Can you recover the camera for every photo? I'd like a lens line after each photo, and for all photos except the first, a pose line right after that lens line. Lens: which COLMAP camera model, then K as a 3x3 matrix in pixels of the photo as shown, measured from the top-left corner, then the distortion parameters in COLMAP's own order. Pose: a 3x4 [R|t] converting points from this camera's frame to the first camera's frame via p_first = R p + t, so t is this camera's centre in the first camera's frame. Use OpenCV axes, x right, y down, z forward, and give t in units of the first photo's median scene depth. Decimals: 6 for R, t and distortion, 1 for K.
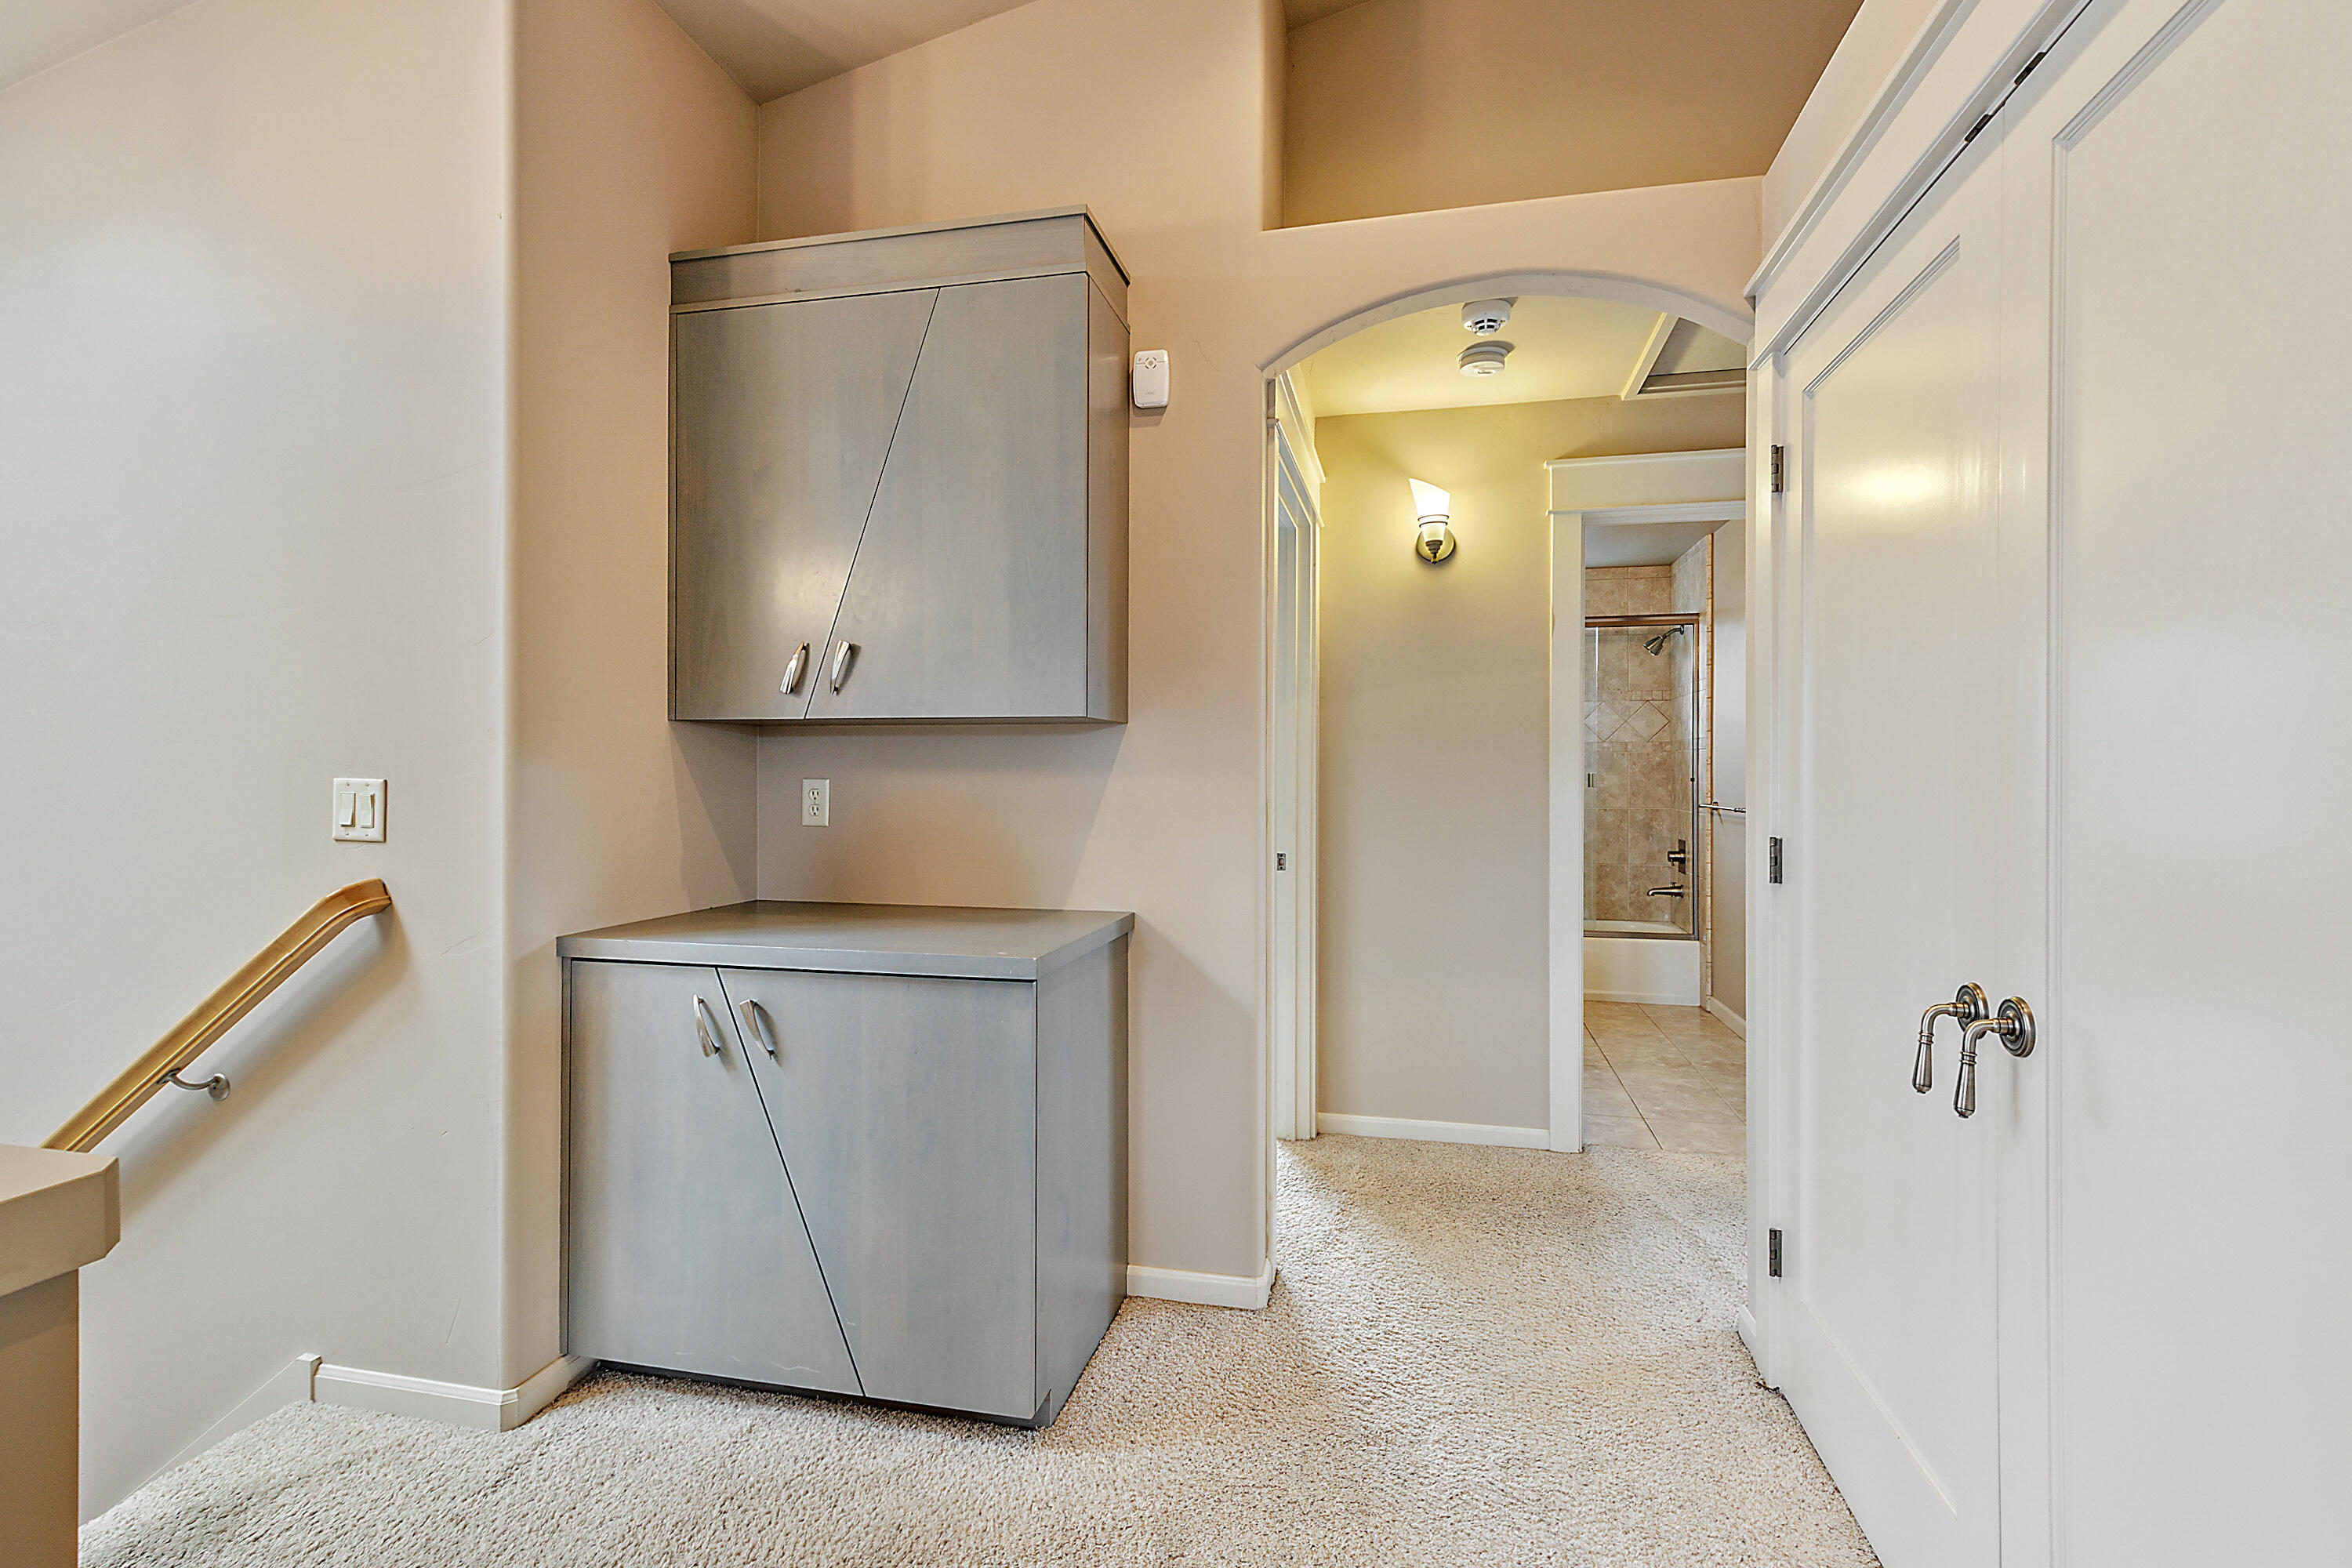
lens RADIAL K [[1073.2, 0, 1163.3], [0, 1073.2, 768.9], [0, 0, 1]] dist [0.007258, -0.000886]
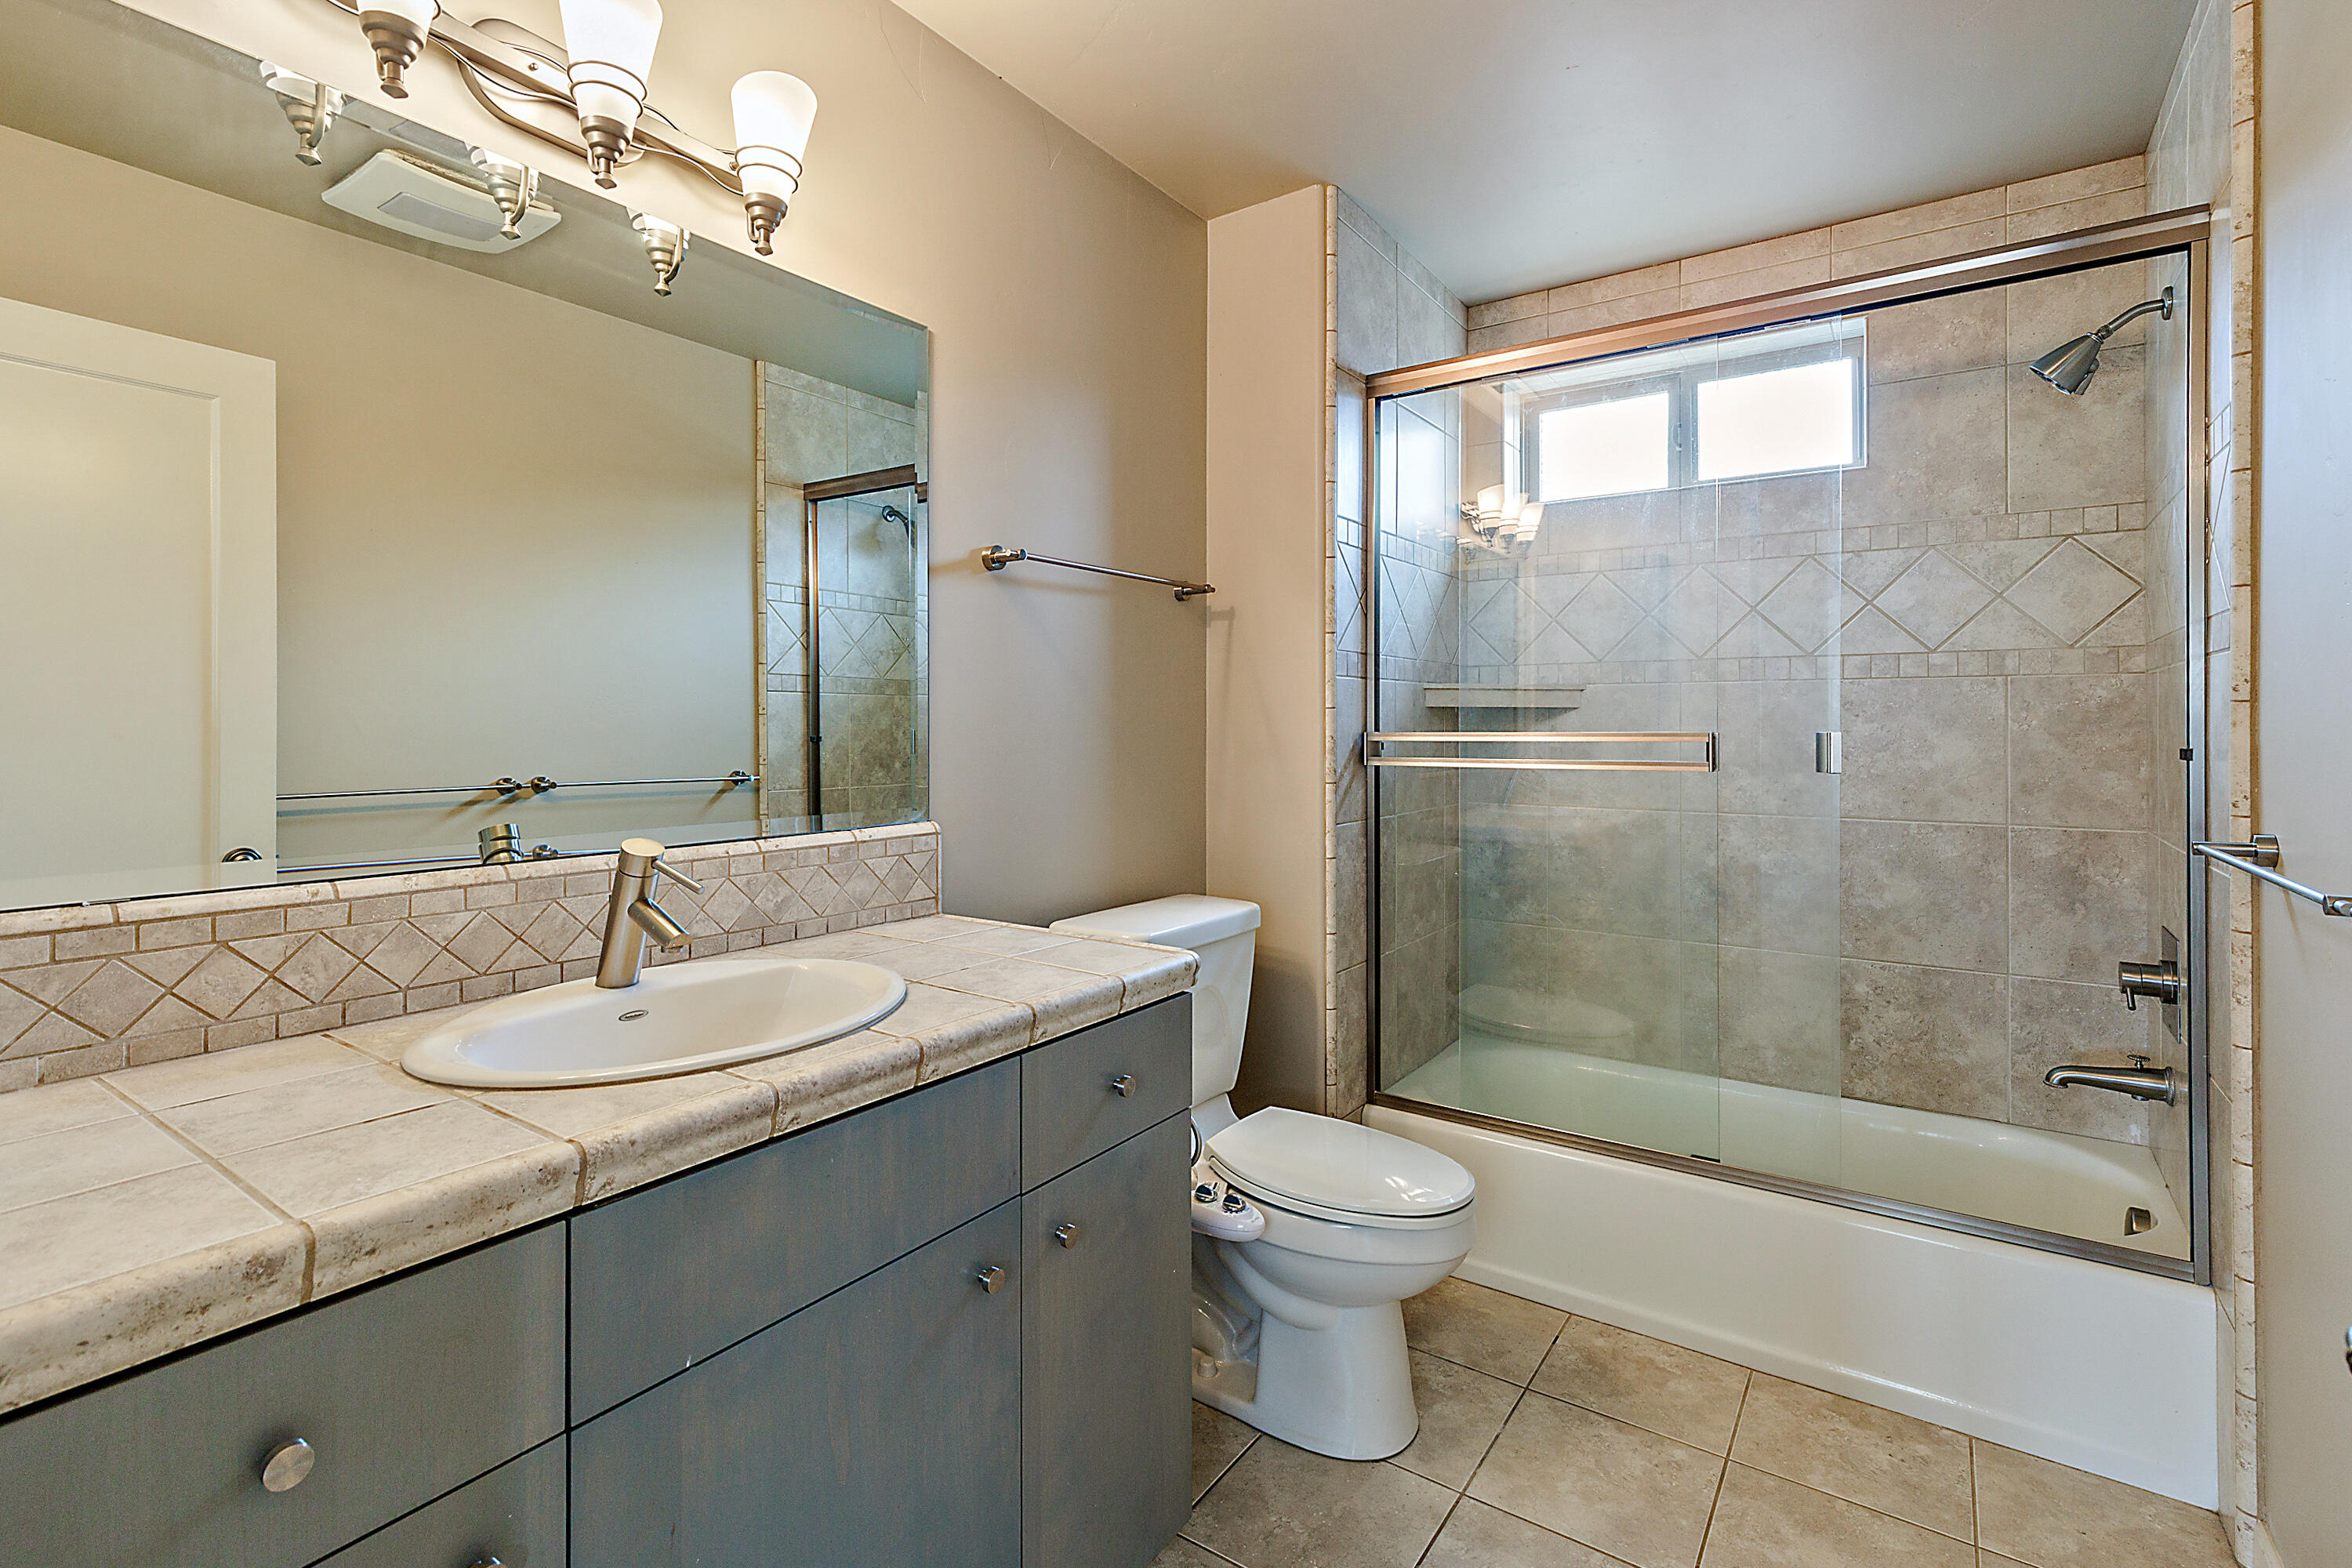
lens RADIAL K [[1067.7, 0, 1175.0], [0, 1067.7, 716.3], [0, 0, 1]] dist [0.001516, -0.000054]
pose [[0.925977, -0.004496, -0.377553, 0.305026], [0.004327, 0.999990, -0.001297, -0.002413], [0.377555, -0.000433, 0.925987, 0.544702]]
